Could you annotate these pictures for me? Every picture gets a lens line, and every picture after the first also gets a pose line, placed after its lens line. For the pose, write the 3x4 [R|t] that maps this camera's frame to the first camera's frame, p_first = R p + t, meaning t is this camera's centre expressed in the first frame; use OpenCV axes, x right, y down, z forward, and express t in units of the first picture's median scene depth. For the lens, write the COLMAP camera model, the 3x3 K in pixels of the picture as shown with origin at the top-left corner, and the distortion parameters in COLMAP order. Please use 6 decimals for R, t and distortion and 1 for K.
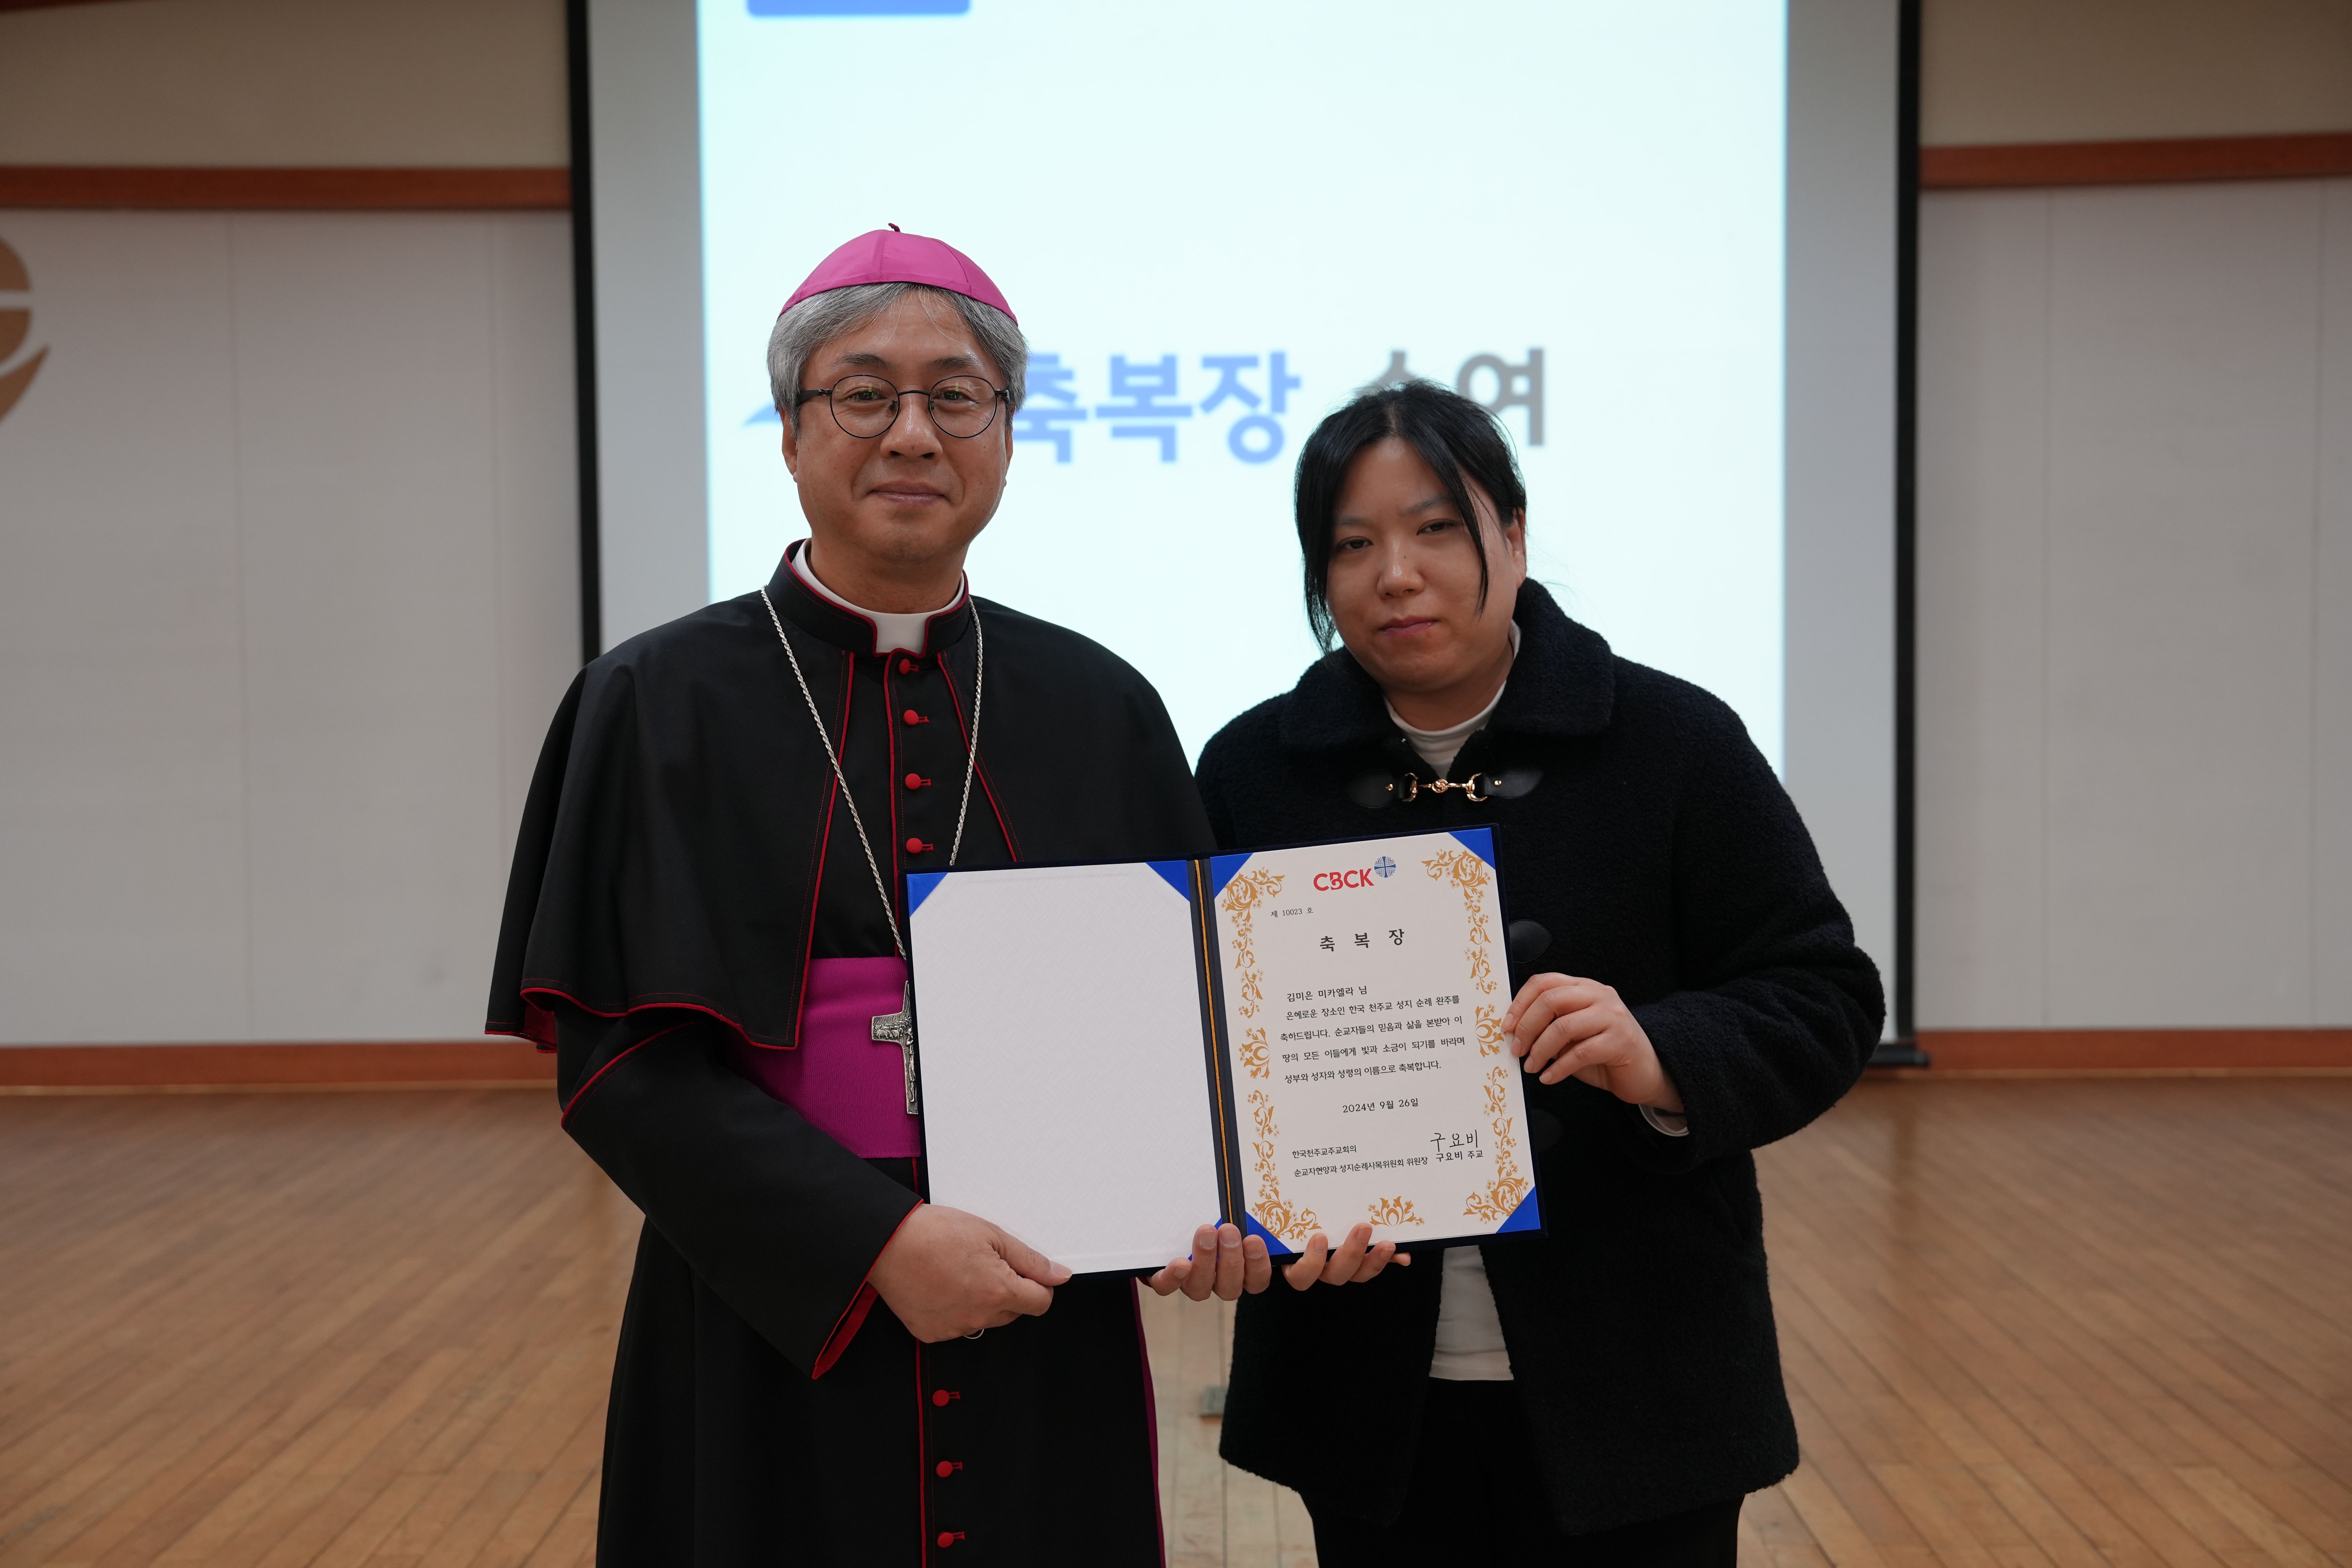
lens RADIAL K [[2777.0, 0, 1153.5], [0, 2777.0, 781.8], [0, 0, 1]] dist [0.075598, 0.084834]
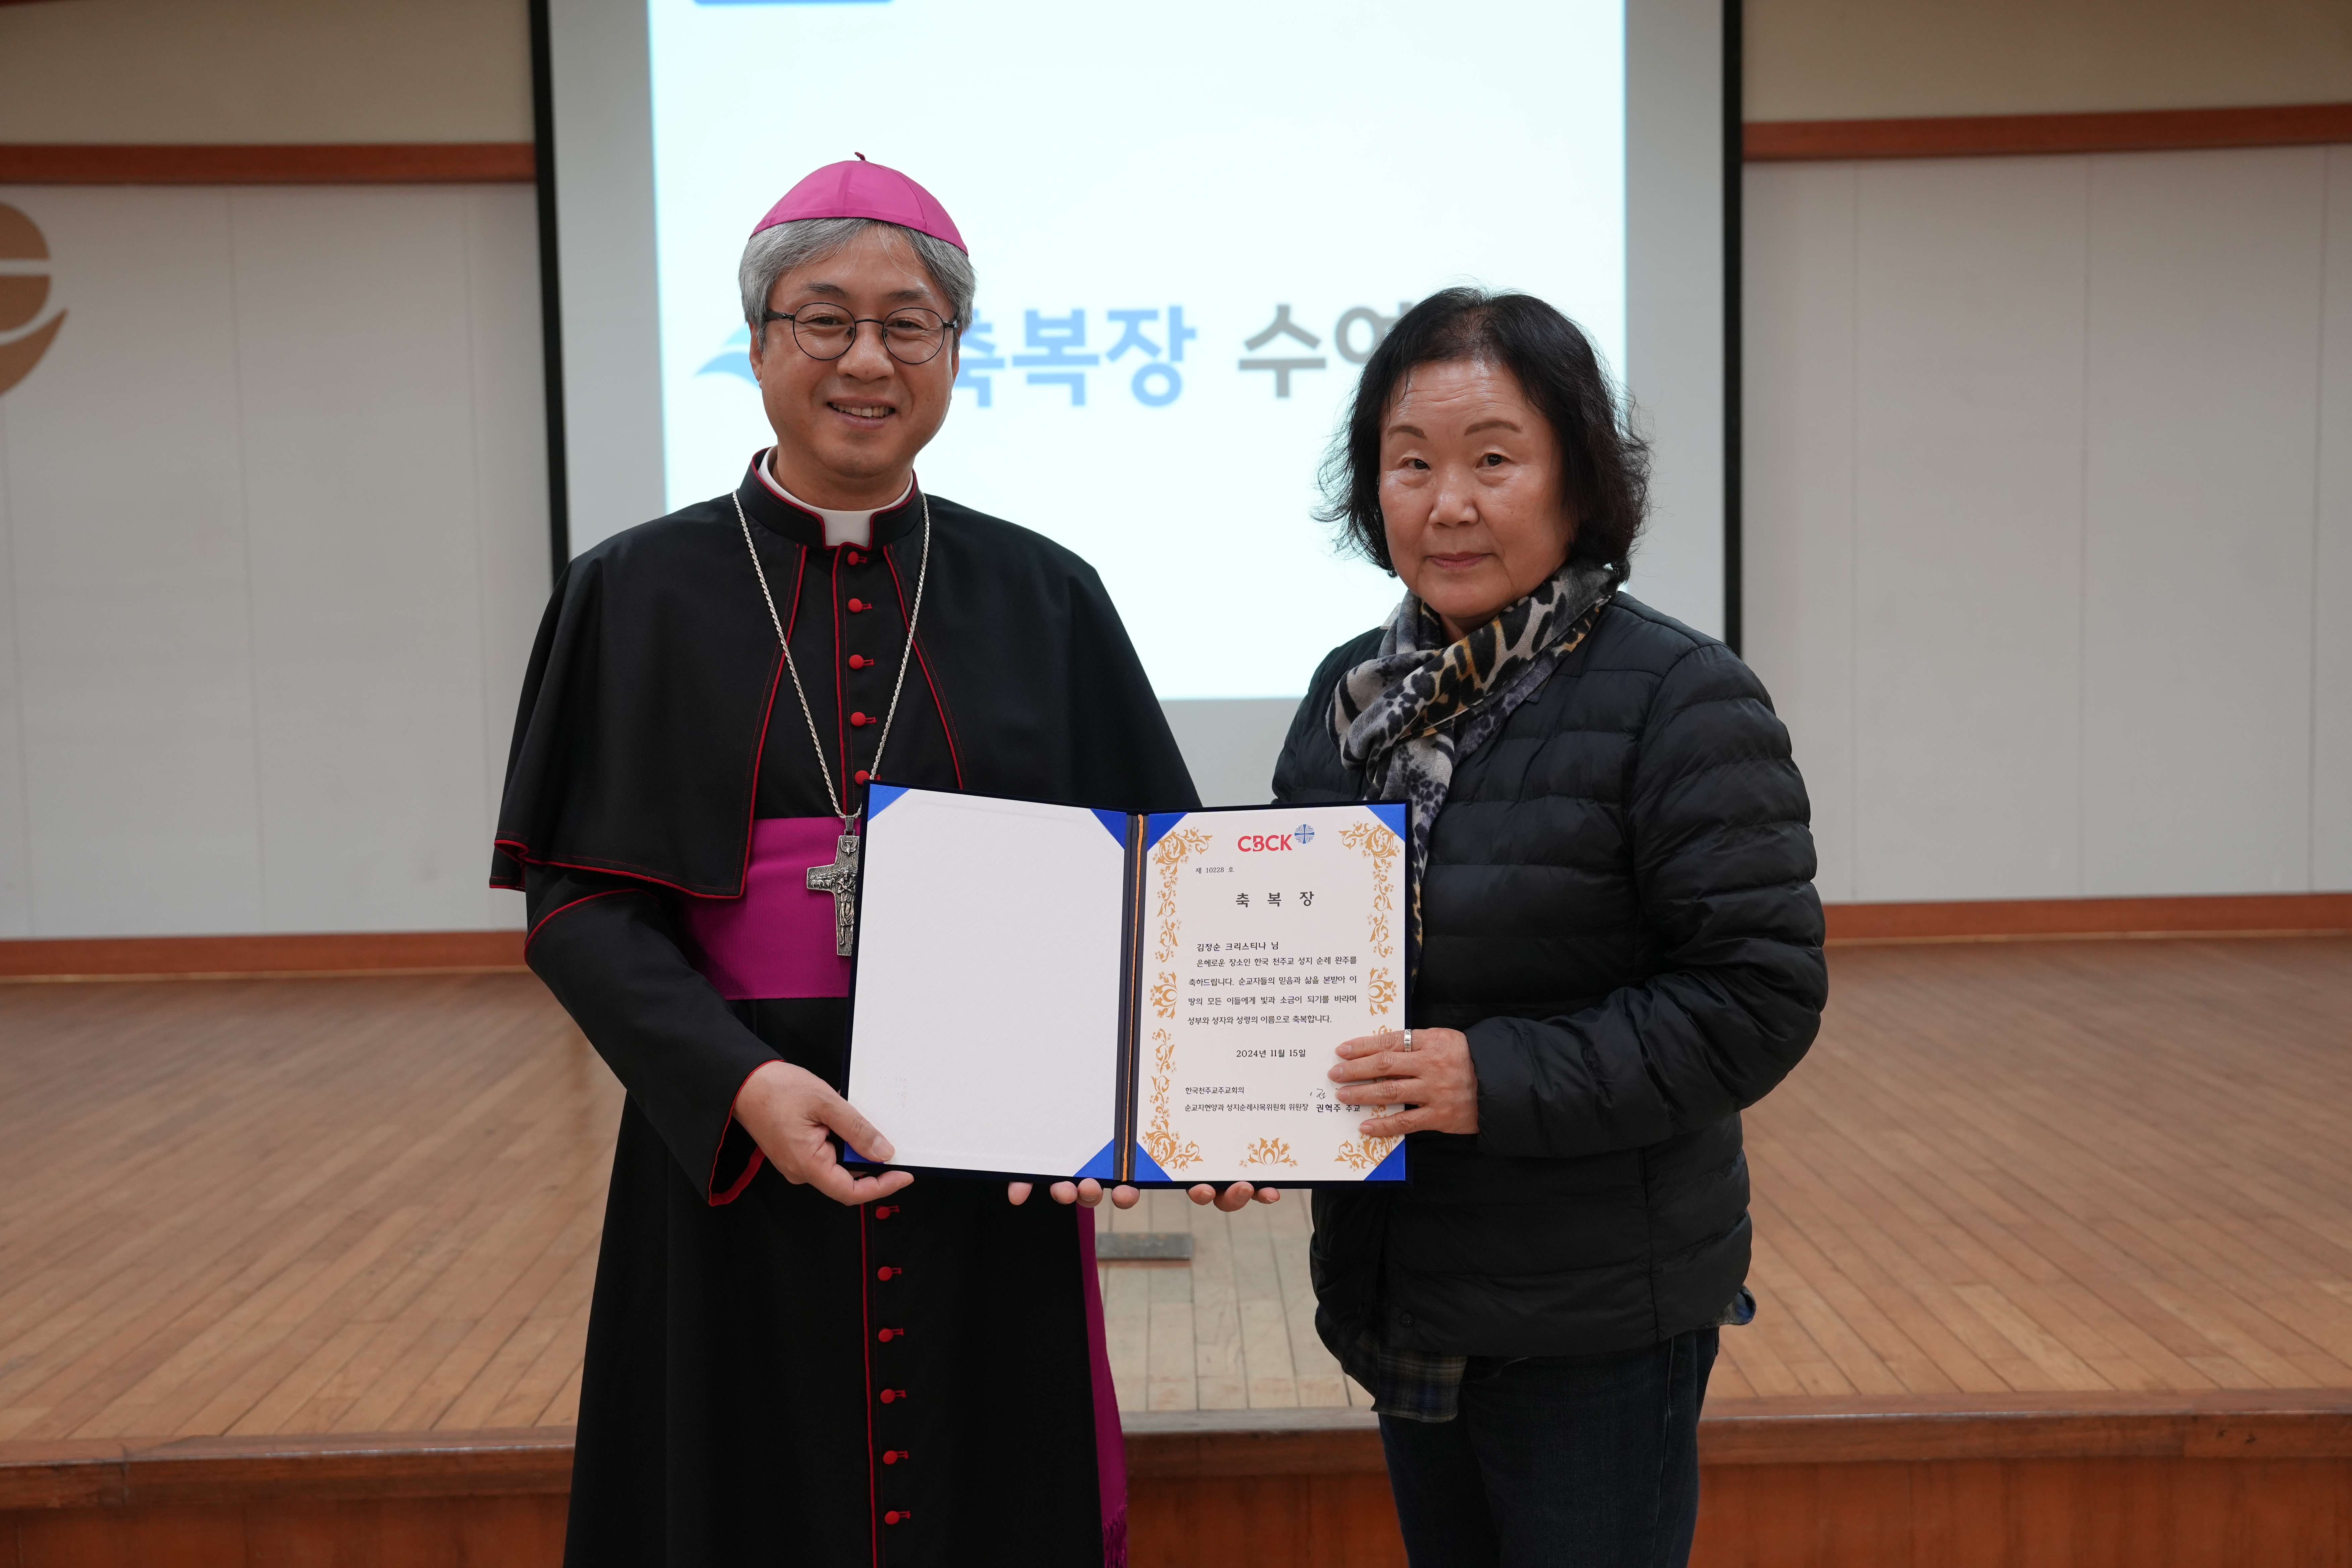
lens RADIAL K [[2389.3, 0, 1176.0], [0, 2389.3, 784.0], [0, 0, 1]] dist [-0.003768, 0.117621]
pose [[0.999560, -0.010373, 0.027785, 0.024127], [0.009472, 0.999432, 0.032356, 0.008641], [-0.028105, -0.032078, 0.999090, 0.056192]]
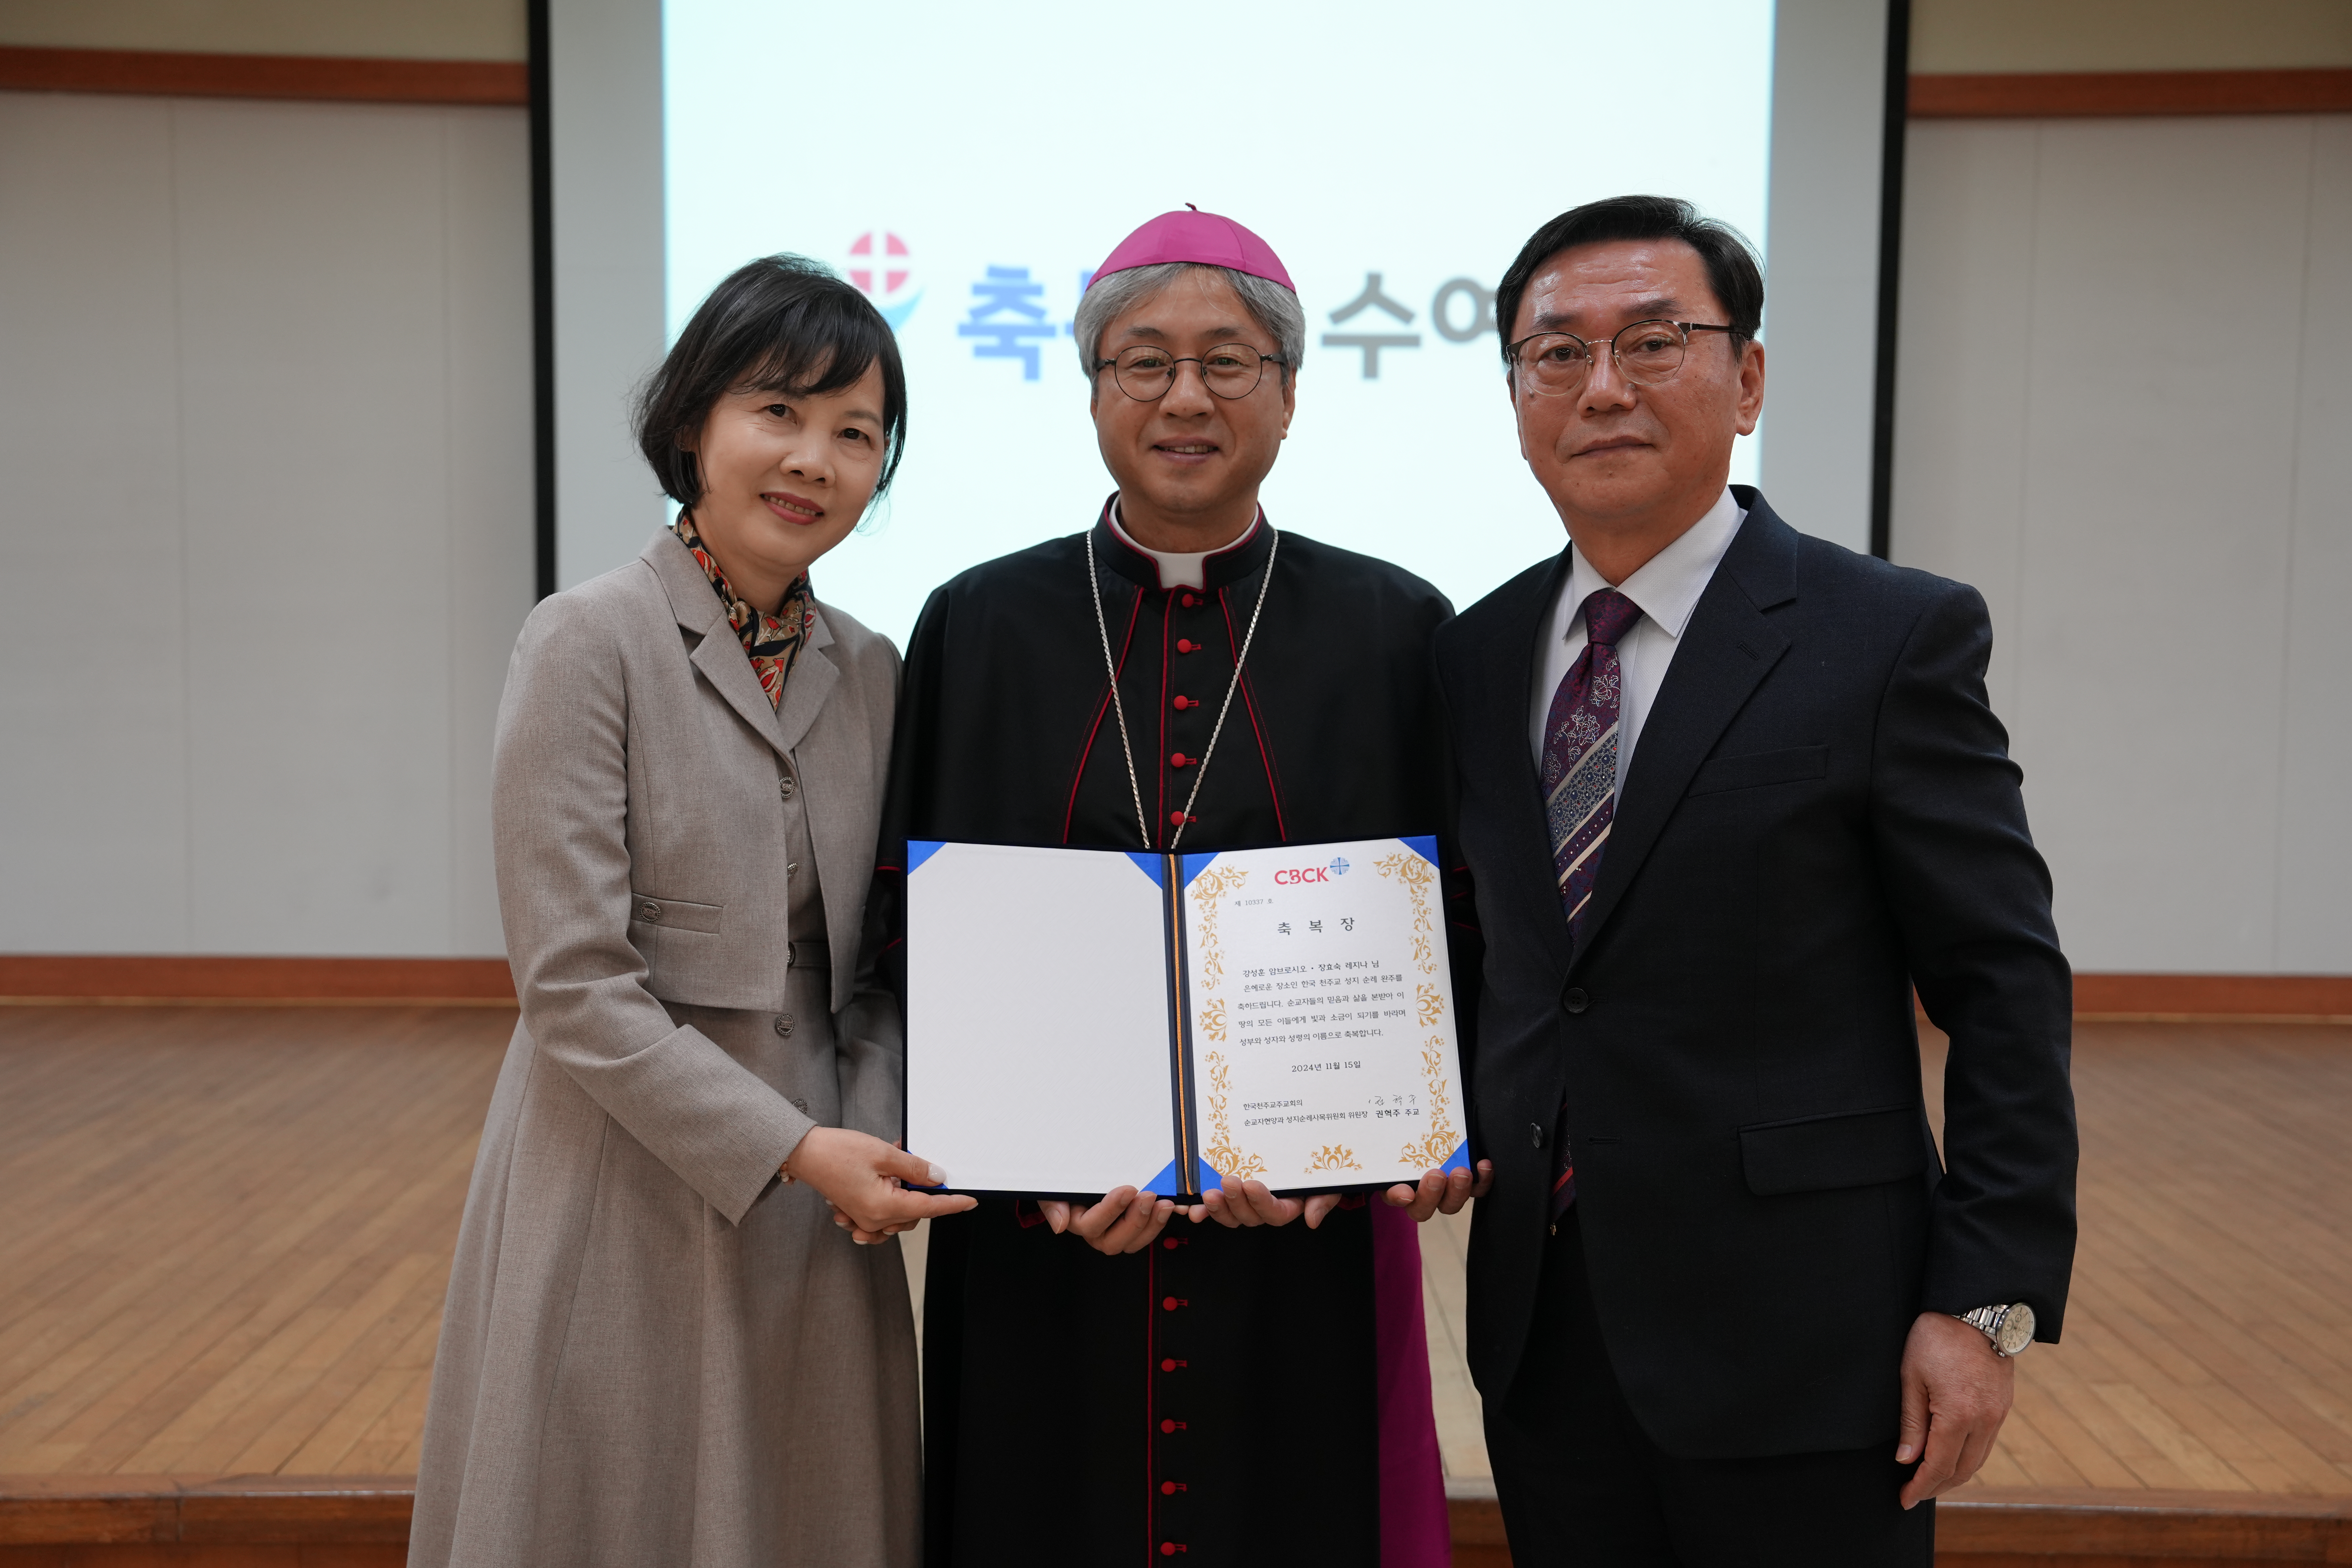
lens RADIAL K [[2950.8, 0, 1166.9], [0, 2950.8, 810.2], [0, 0, 1]] dist [0.107432, 0.064656]
pose [[0.999606, 0.018119, 0.021430, -0.006225], [-0.018871, 0.999194, 0.035435, -0.001510], [-0.020771, -0.035826, 0.999142, -0.074142]]
